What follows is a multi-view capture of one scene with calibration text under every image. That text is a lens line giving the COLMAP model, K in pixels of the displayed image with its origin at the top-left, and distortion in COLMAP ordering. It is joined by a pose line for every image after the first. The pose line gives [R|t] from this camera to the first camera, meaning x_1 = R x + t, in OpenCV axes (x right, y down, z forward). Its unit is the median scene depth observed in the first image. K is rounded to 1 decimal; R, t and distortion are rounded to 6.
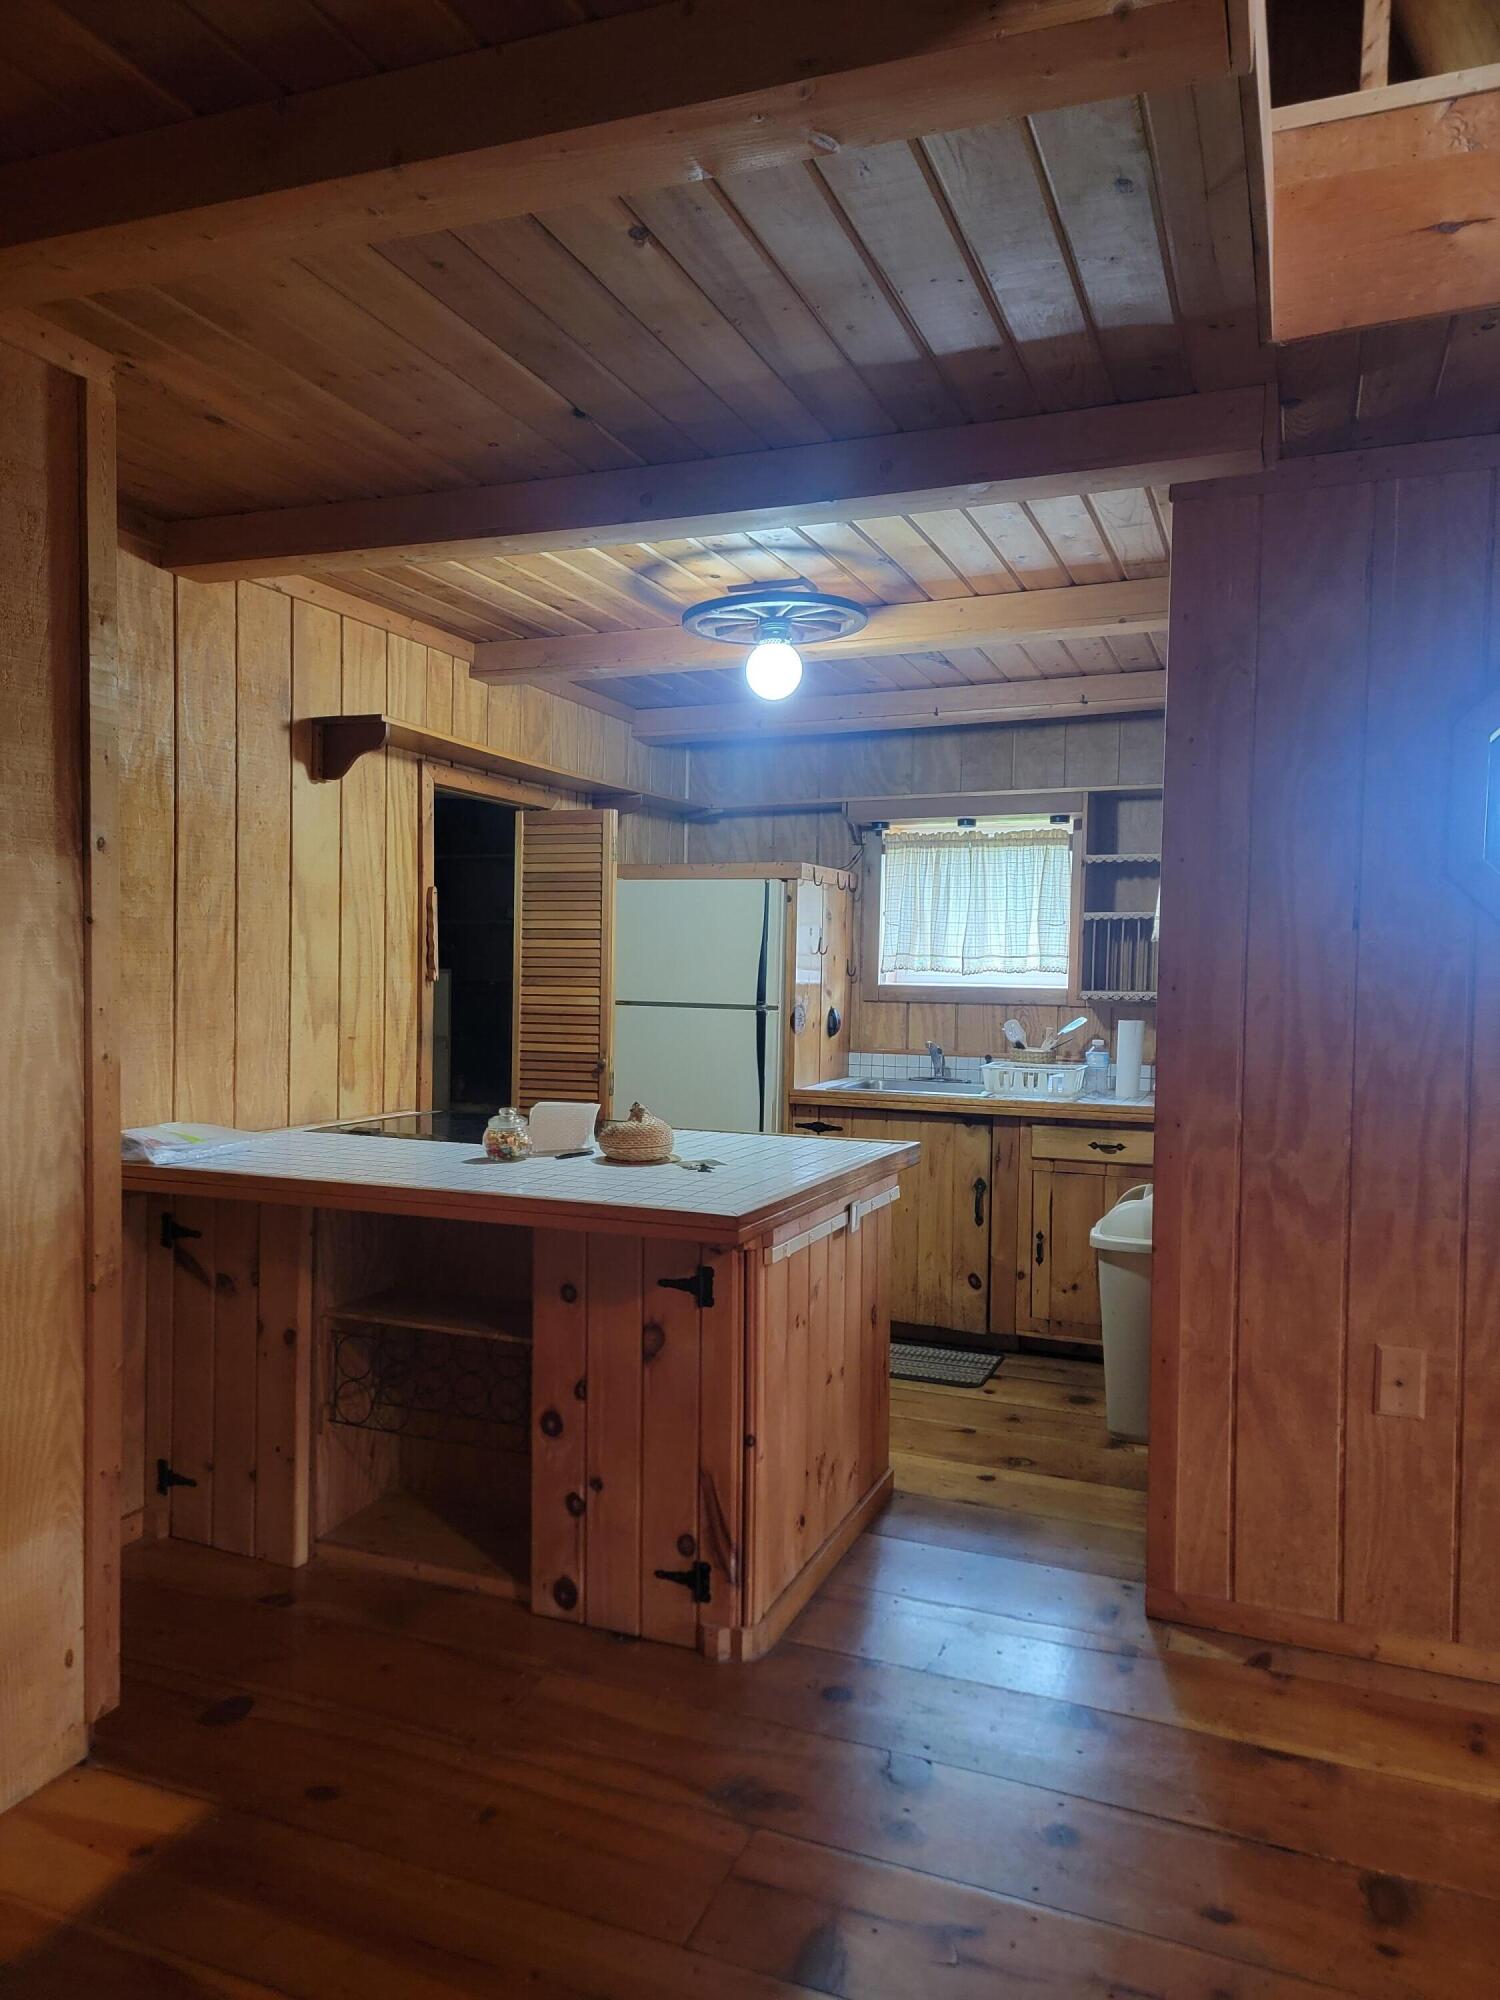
lens RADIAL K [[1380.7, 0, 750.0], [0, 1380.7, 1000.0], [0, 0, 1]] dist [0.052168, -0.006691]
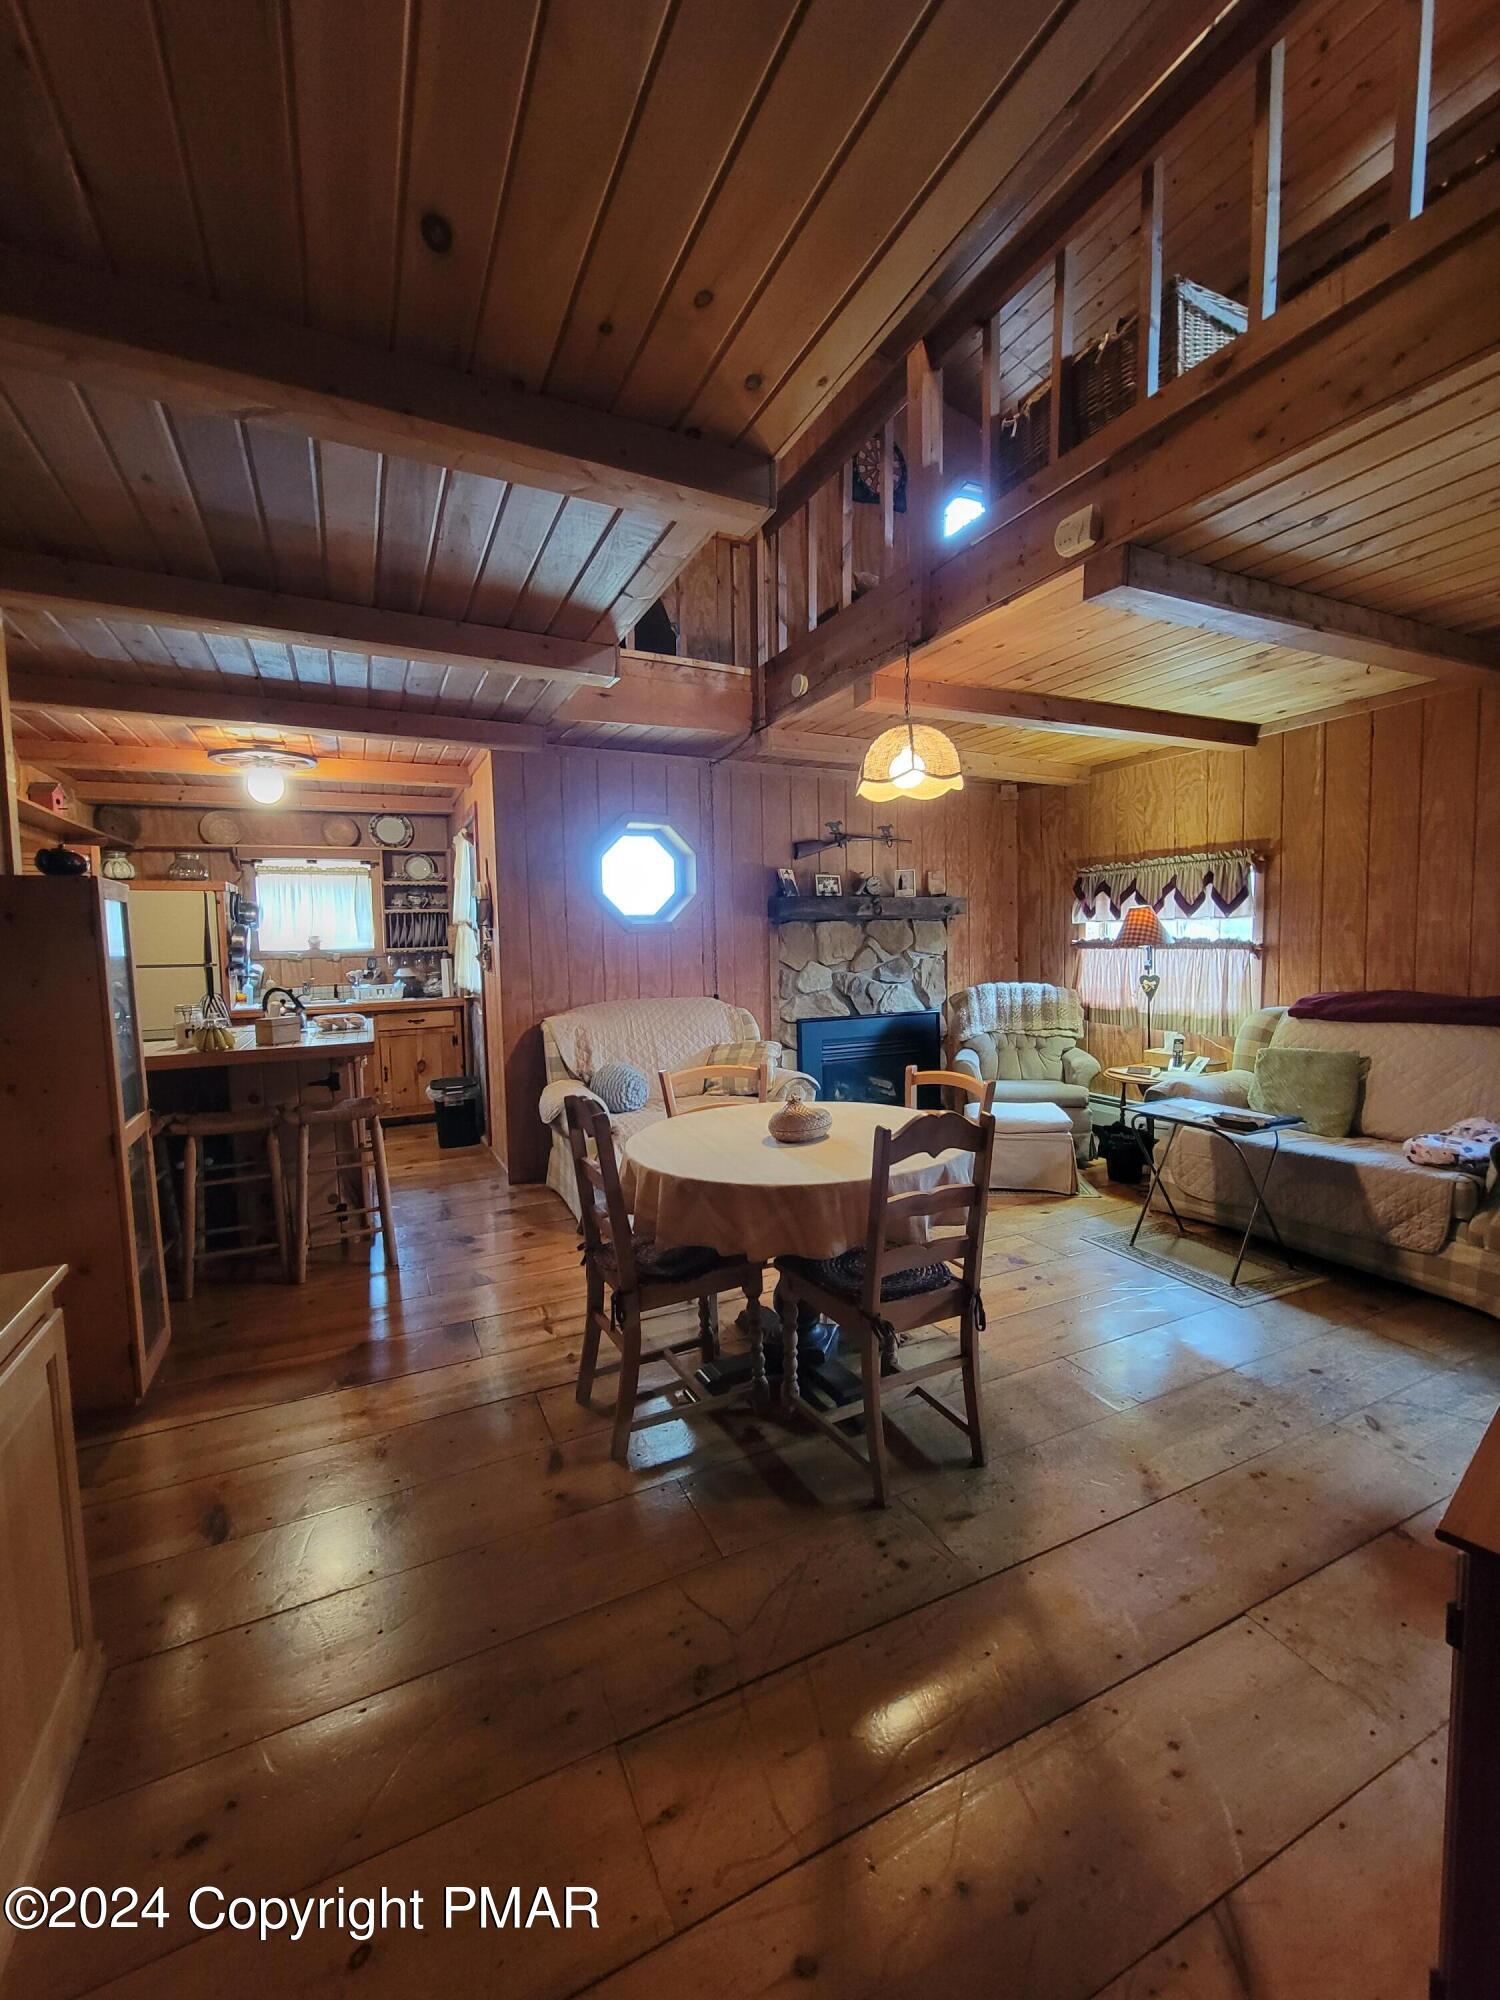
lens RADIAL K [[815.3, 0, 750.0], [0, 815.3, 1000.0], [0, 0, 1]] dist [-0.000228, -0.000070]
pose [[0.670045, -0.085429, 0.737388, -0.295275], [0.048529, 0.996272, 0.071325, 0.009364], [-0.740732, -0.012007, 0.671693, -0.198147]]
